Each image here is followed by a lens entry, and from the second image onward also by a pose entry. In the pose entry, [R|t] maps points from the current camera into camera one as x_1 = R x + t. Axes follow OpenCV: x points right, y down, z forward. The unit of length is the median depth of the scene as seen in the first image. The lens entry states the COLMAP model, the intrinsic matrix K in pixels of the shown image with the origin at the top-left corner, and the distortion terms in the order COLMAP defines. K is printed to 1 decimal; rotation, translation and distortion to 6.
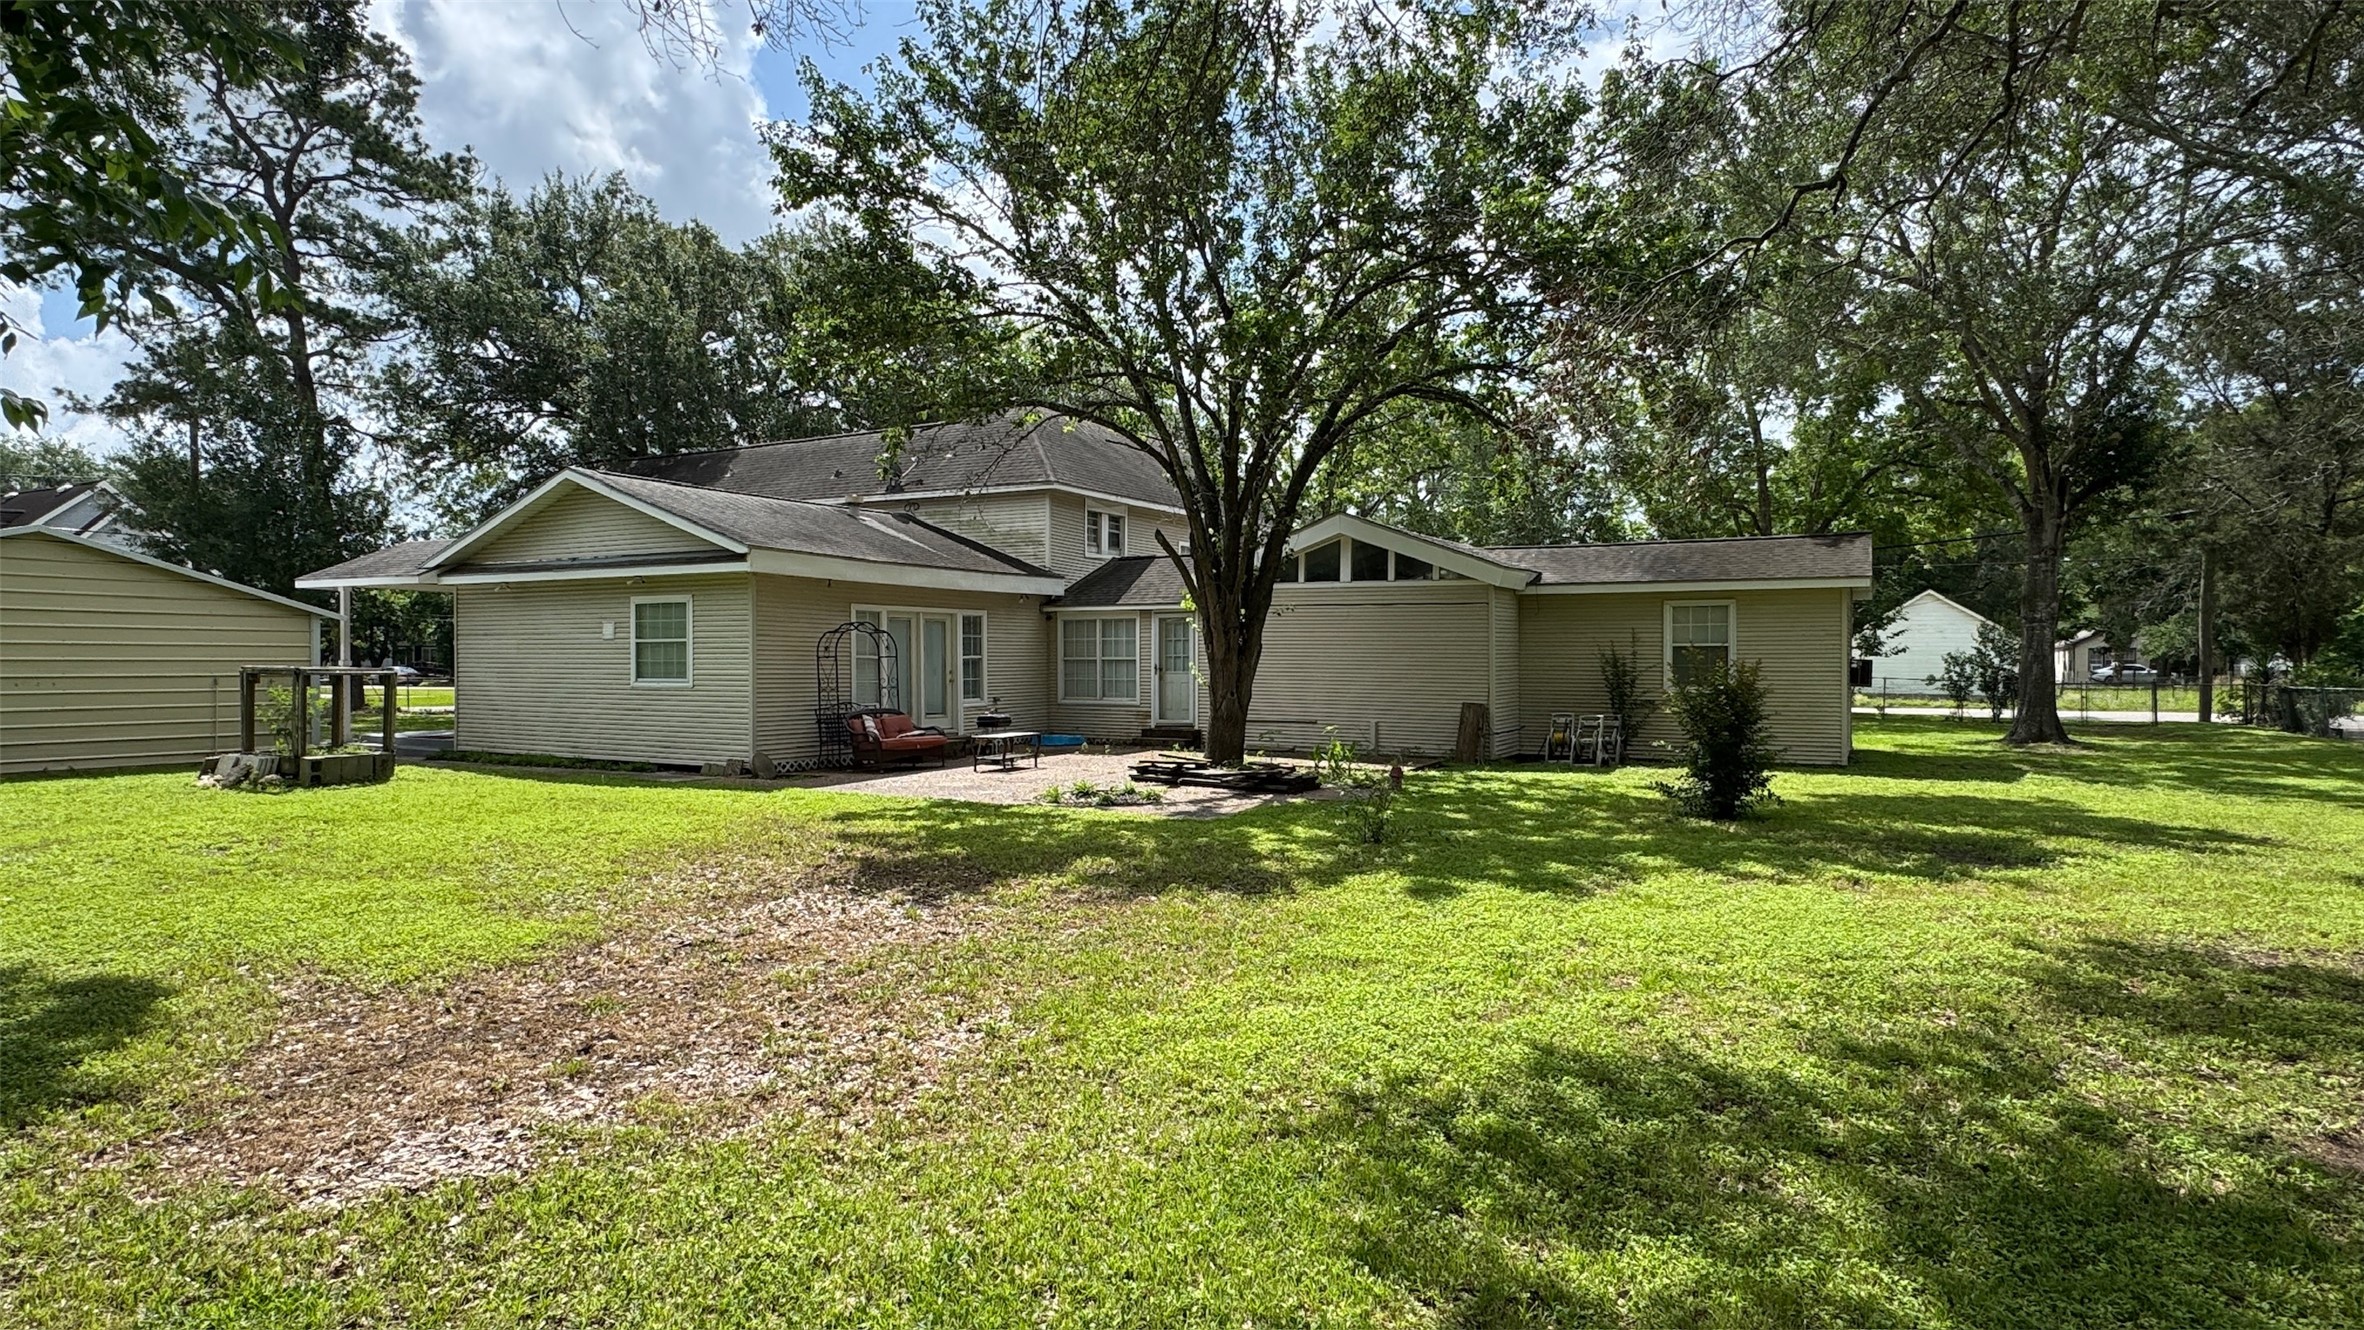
lens RADIAL K [[1269.3, 0, 1182.0], [0, 1269.3, 665.0], [0, 0, 1]] dist [-0.003405, -0.001241]
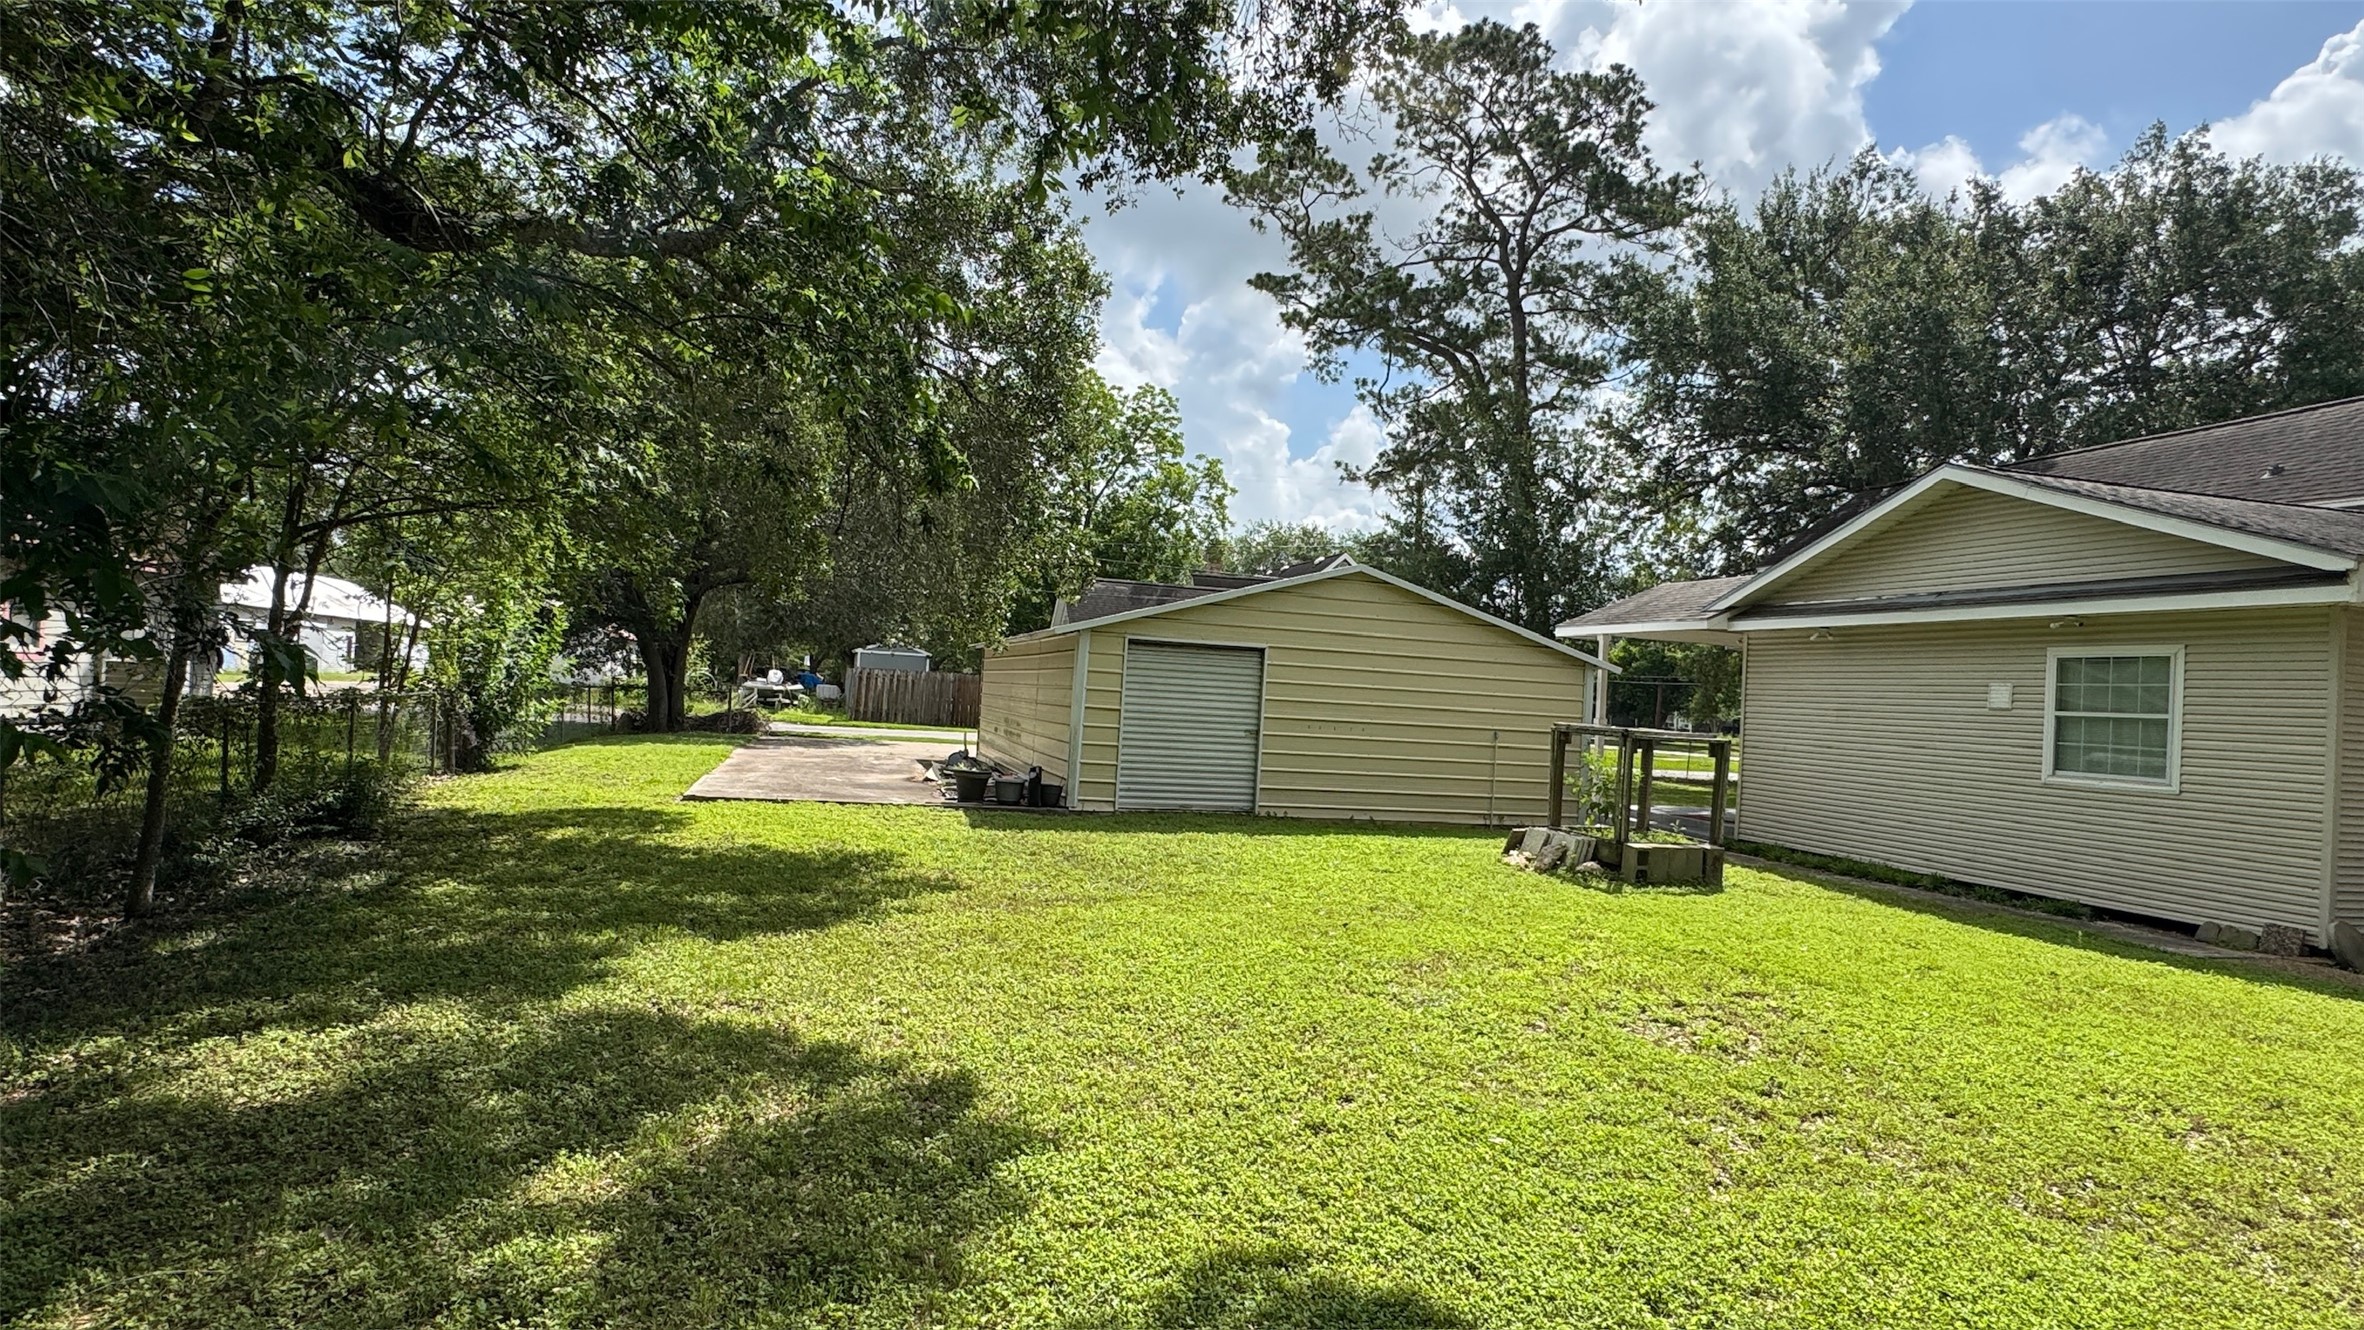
lens RADIAL K [[1269.3, 0, 1182.0], [0, 1269.3, 665.0], [0, 0, 1]] dist [-0.003405, -0.001241]
pose [[0.689361, 0.021227, -0.724107, -0.223694], [-0.058567, 0.997932, -0.026503, -0.000111], [0.722047, 0.060679, 0.689178, 0.181748]]
